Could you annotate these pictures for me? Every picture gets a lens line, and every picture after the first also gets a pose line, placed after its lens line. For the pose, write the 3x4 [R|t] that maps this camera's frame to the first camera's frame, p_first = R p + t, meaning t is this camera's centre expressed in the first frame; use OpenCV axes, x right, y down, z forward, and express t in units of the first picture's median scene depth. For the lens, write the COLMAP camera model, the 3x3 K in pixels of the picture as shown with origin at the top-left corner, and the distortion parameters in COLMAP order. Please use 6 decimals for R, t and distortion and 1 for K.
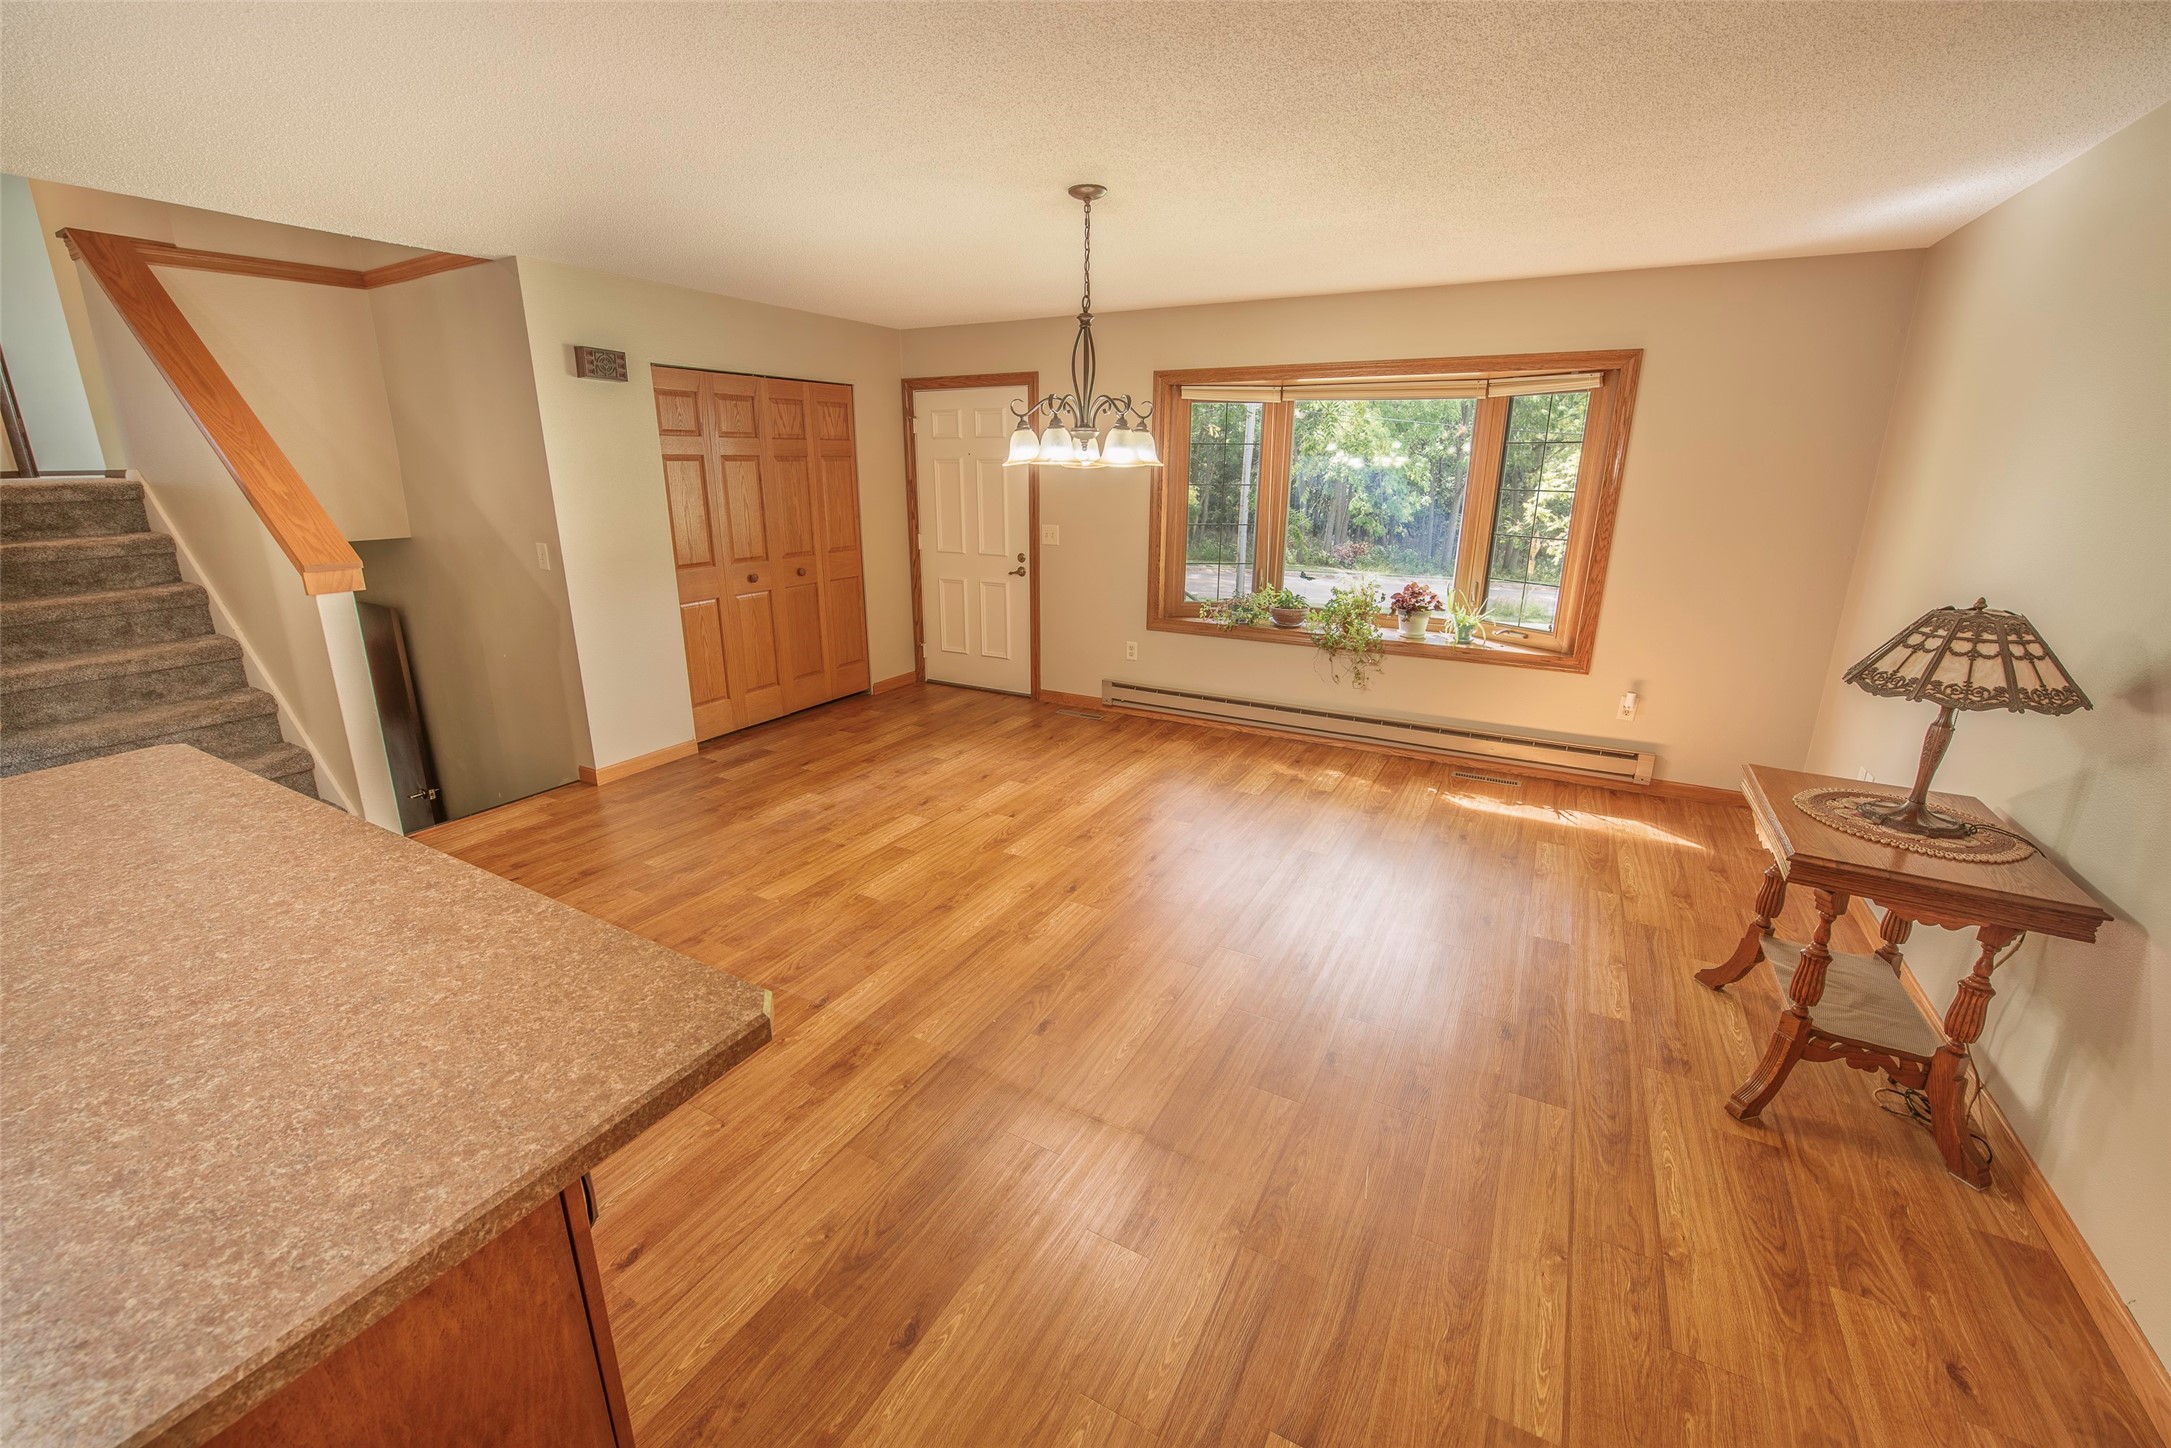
lens RADIAL K [[870.7, 0, 1077.8], [0, 870.7, 715.8], [0, 0, 1]] dist [-0.012552, -0.000238]
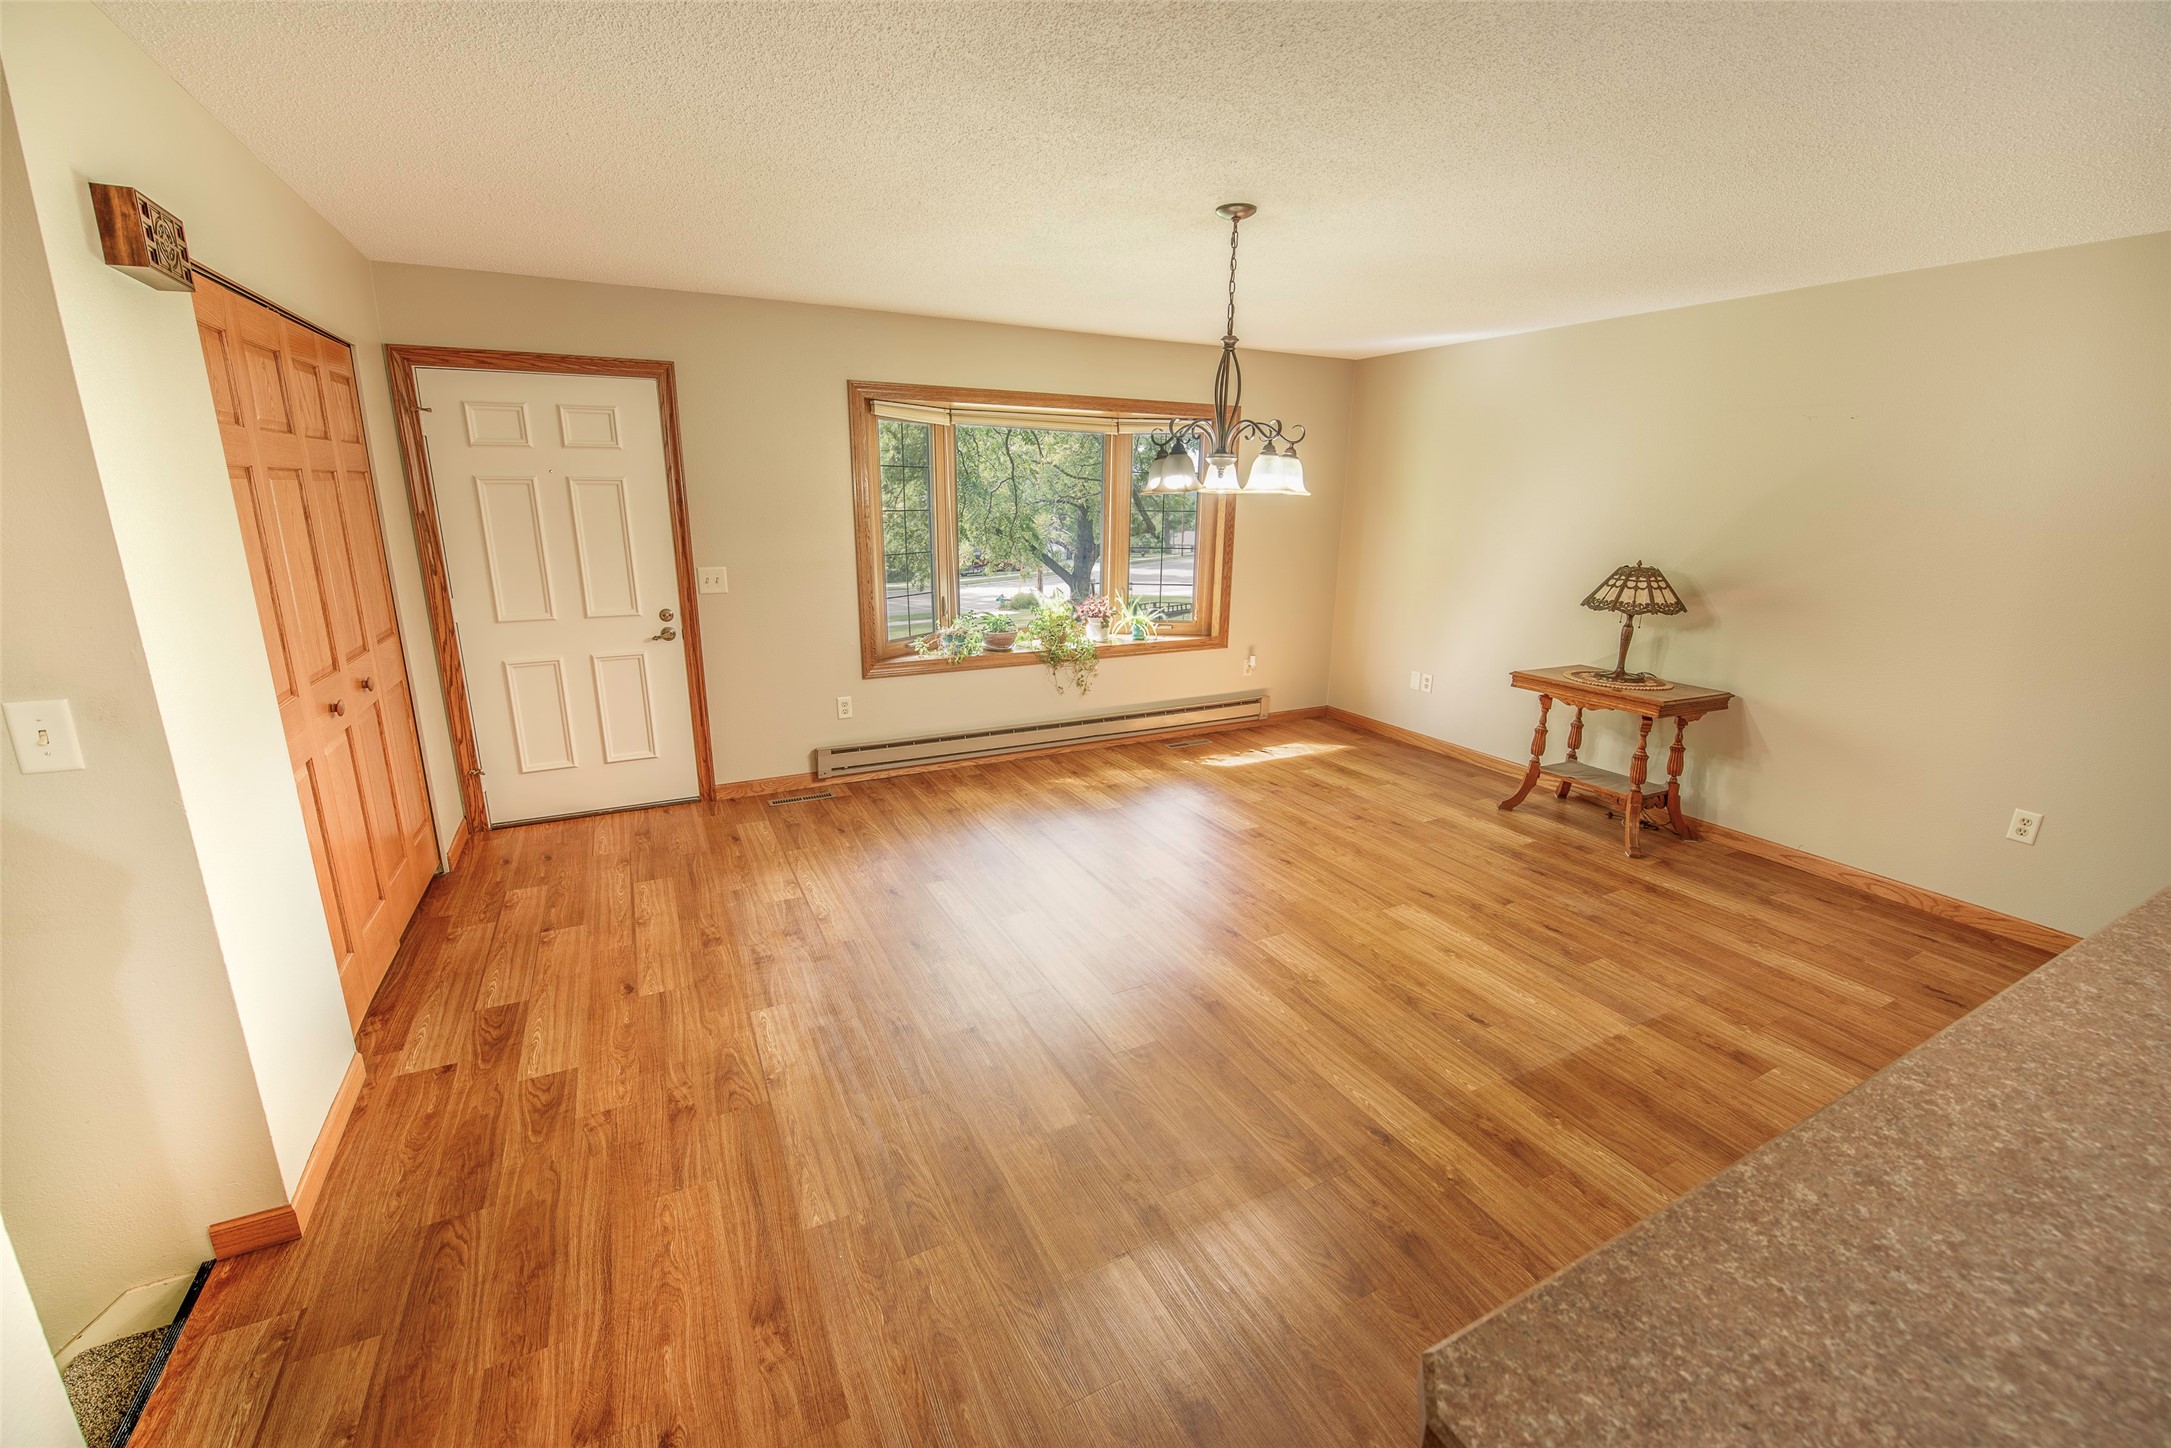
lens RADIAL K [[866.6, 0, 1074.9], [0, 866.6, 719.3], [0, 0, 1]] dist [-0.011294, -0.004624]
pose [[0.557638, -0.209092, 0.803318, -0.621210], [0.222258, 0.970030, 0.098200, -0.121912], [-0.799776, 0.123784, 0.587398, 0.416003]]
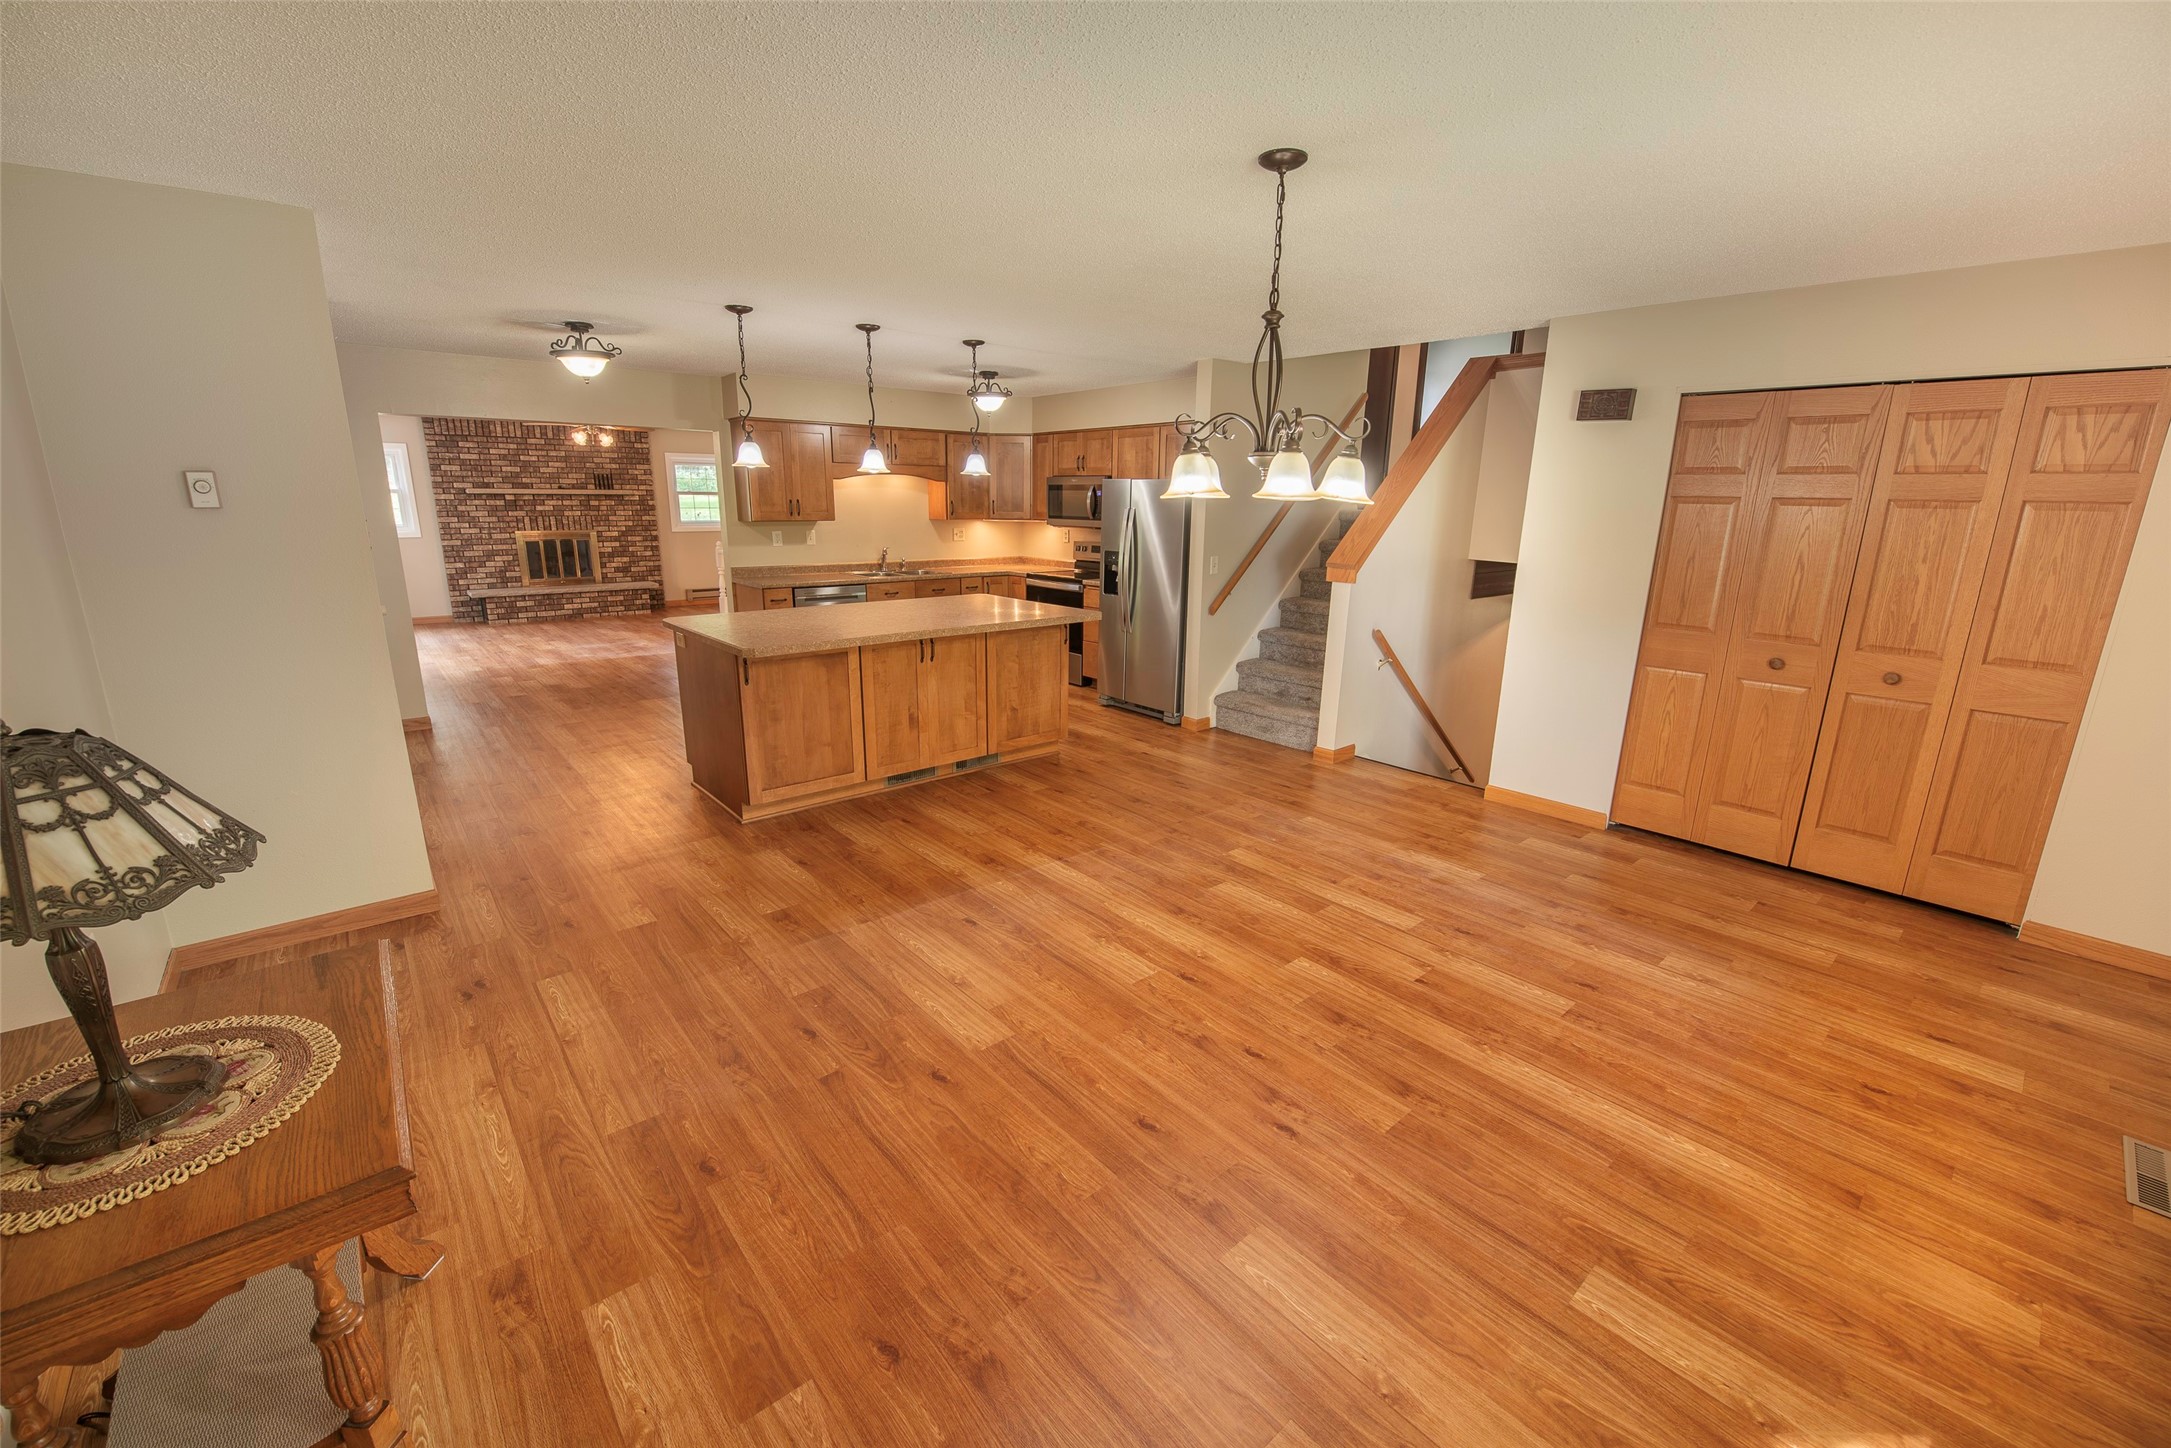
lens RADIAL K [[866.6, 0, 1074.9], [0, 866.6, 719.3], [0, 0, 1]] dist [-0.011294, -0.004624]
pose [[-0.351858, 0.222452, -0.909236, 0.582015], [-0.274368, 0.904178, 0.327390, -0.220388], [0.894940, 0.364660, -0.257109, 0.778867]]
